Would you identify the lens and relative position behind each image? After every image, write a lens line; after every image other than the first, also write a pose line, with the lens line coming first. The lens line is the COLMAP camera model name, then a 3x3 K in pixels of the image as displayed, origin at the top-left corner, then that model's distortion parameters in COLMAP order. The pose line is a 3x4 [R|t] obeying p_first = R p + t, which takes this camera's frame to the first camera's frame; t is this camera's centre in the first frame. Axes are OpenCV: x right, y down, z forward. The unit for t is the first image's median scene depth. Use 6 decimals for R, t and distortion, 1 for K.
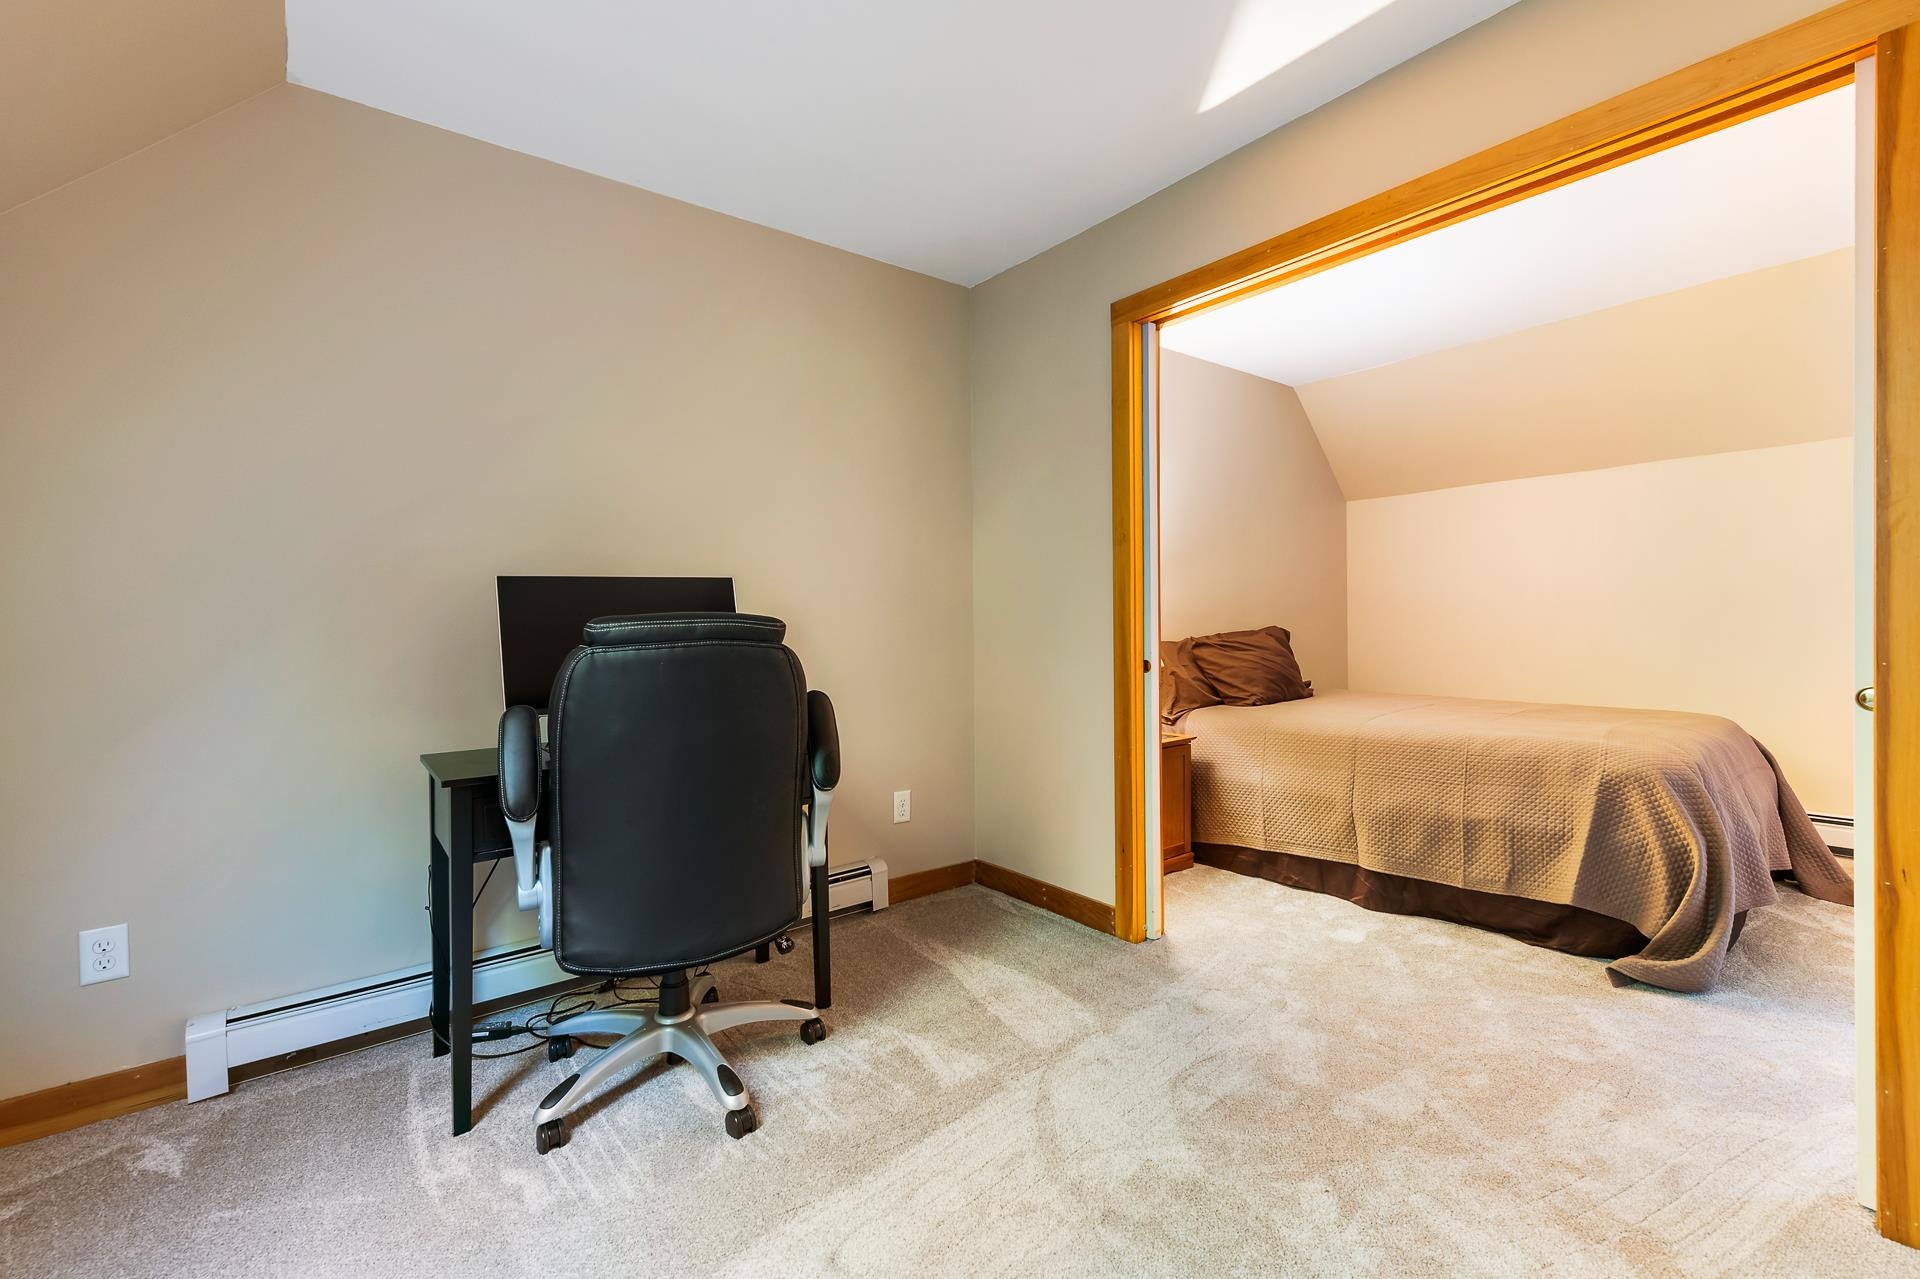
lens RADIAL K [[812.3, 0, 975.4], [0, 812.3, 642.4], [0, 0, 1]] dist [0.015032, -0.003495]
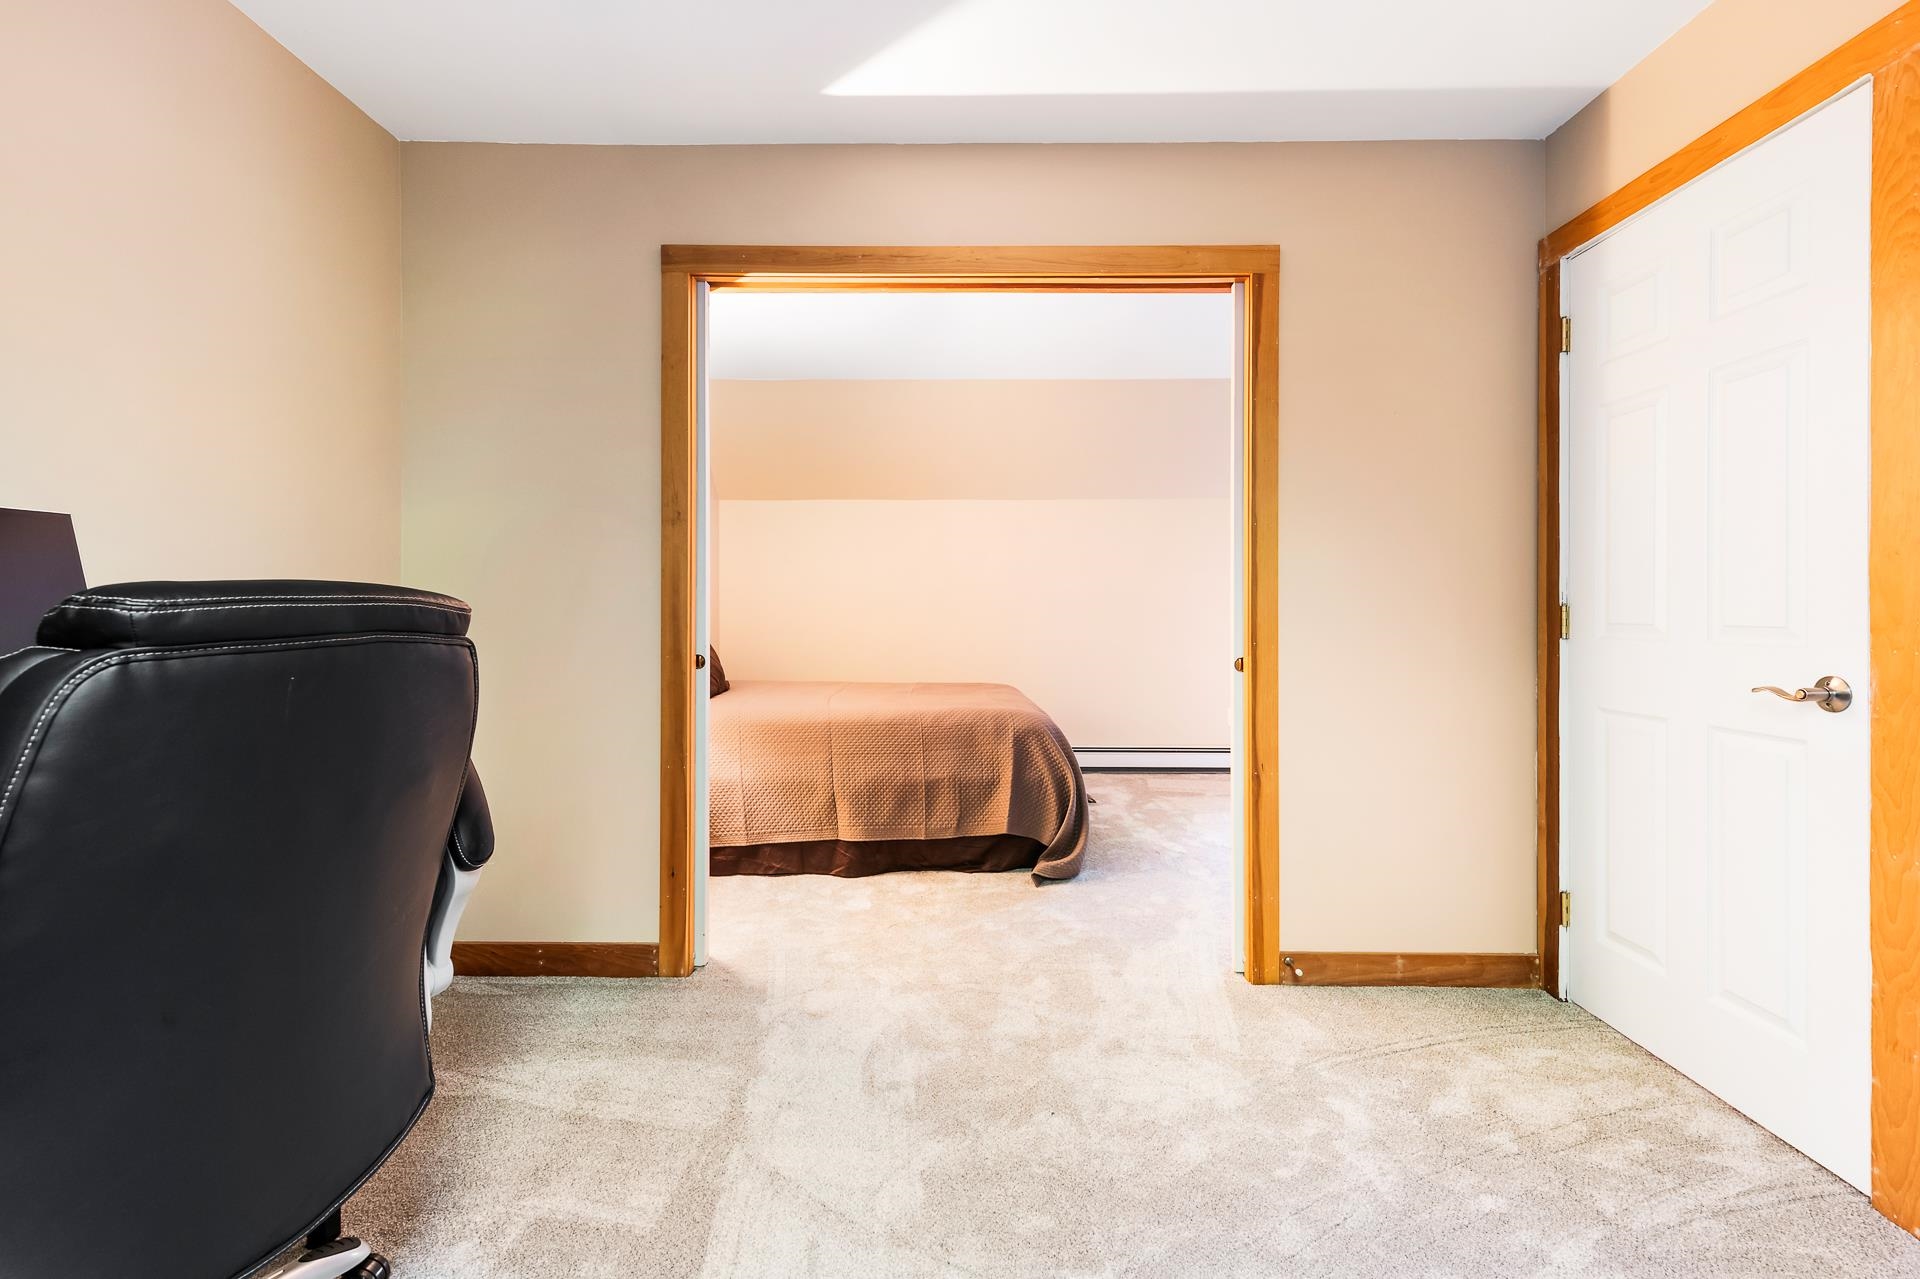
lens RADIAL K [[812.3, 0, 970.0], [0, 812.3, 624.8], [0, 0, 1]] dist [0.015032, -0.003495]
pose [[0.641506, 0.003027, 0.767112, -0.288946], [0.007885, 0.999913, -0.010539, 0.000418], [-0.767078, 0.012809, 0.641426, 0.195258]]
